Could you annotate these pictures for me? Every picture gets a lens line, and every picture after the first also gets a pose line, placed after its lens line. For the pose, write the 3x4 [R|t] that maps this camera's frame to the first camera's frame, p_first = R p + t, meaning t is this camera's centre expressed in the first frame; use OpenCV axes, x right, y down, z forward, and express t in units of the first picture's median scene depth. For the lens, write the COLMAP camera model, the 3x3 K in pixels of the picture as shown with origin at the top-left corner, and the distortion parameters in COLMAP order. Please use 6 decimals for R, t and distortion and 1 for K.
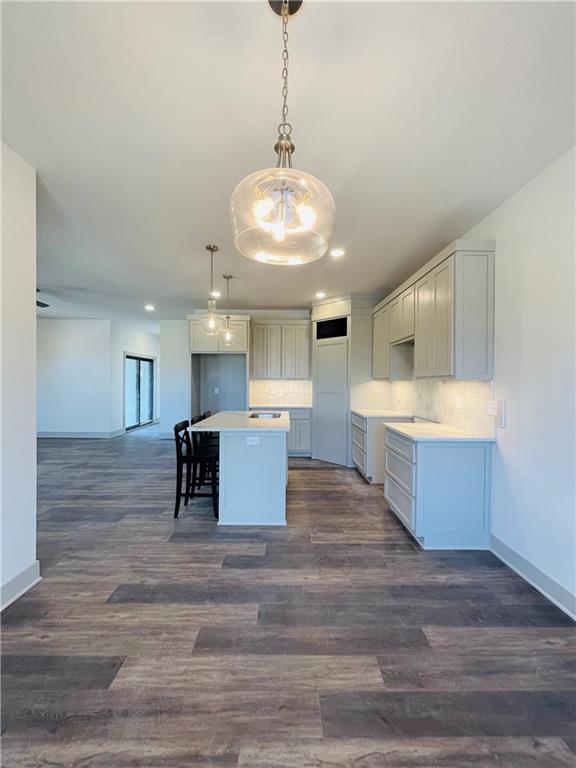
lens RADIAL K [[309.4, 0, 285.9], [0, 309.4, 381.0], [0, 0, 1]] dist [-0.002676, 0.001997]
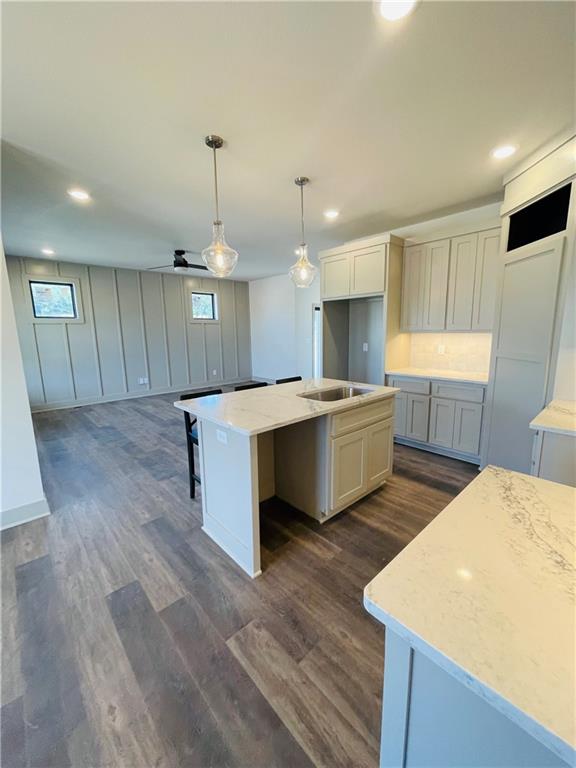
lens RADIAL K [[309.4, 0, 288.0], [0, 309.4, 381.4], [0, 0, 1]] dist [-0.002676, 0.001997]
pose [[0.676983, 0.104755, -0.728505, 0.421255], [0.018823, 0.987031, 0.159422, -0.022220], [0.735757, -0.121639, 0.666232, 0.627517]]
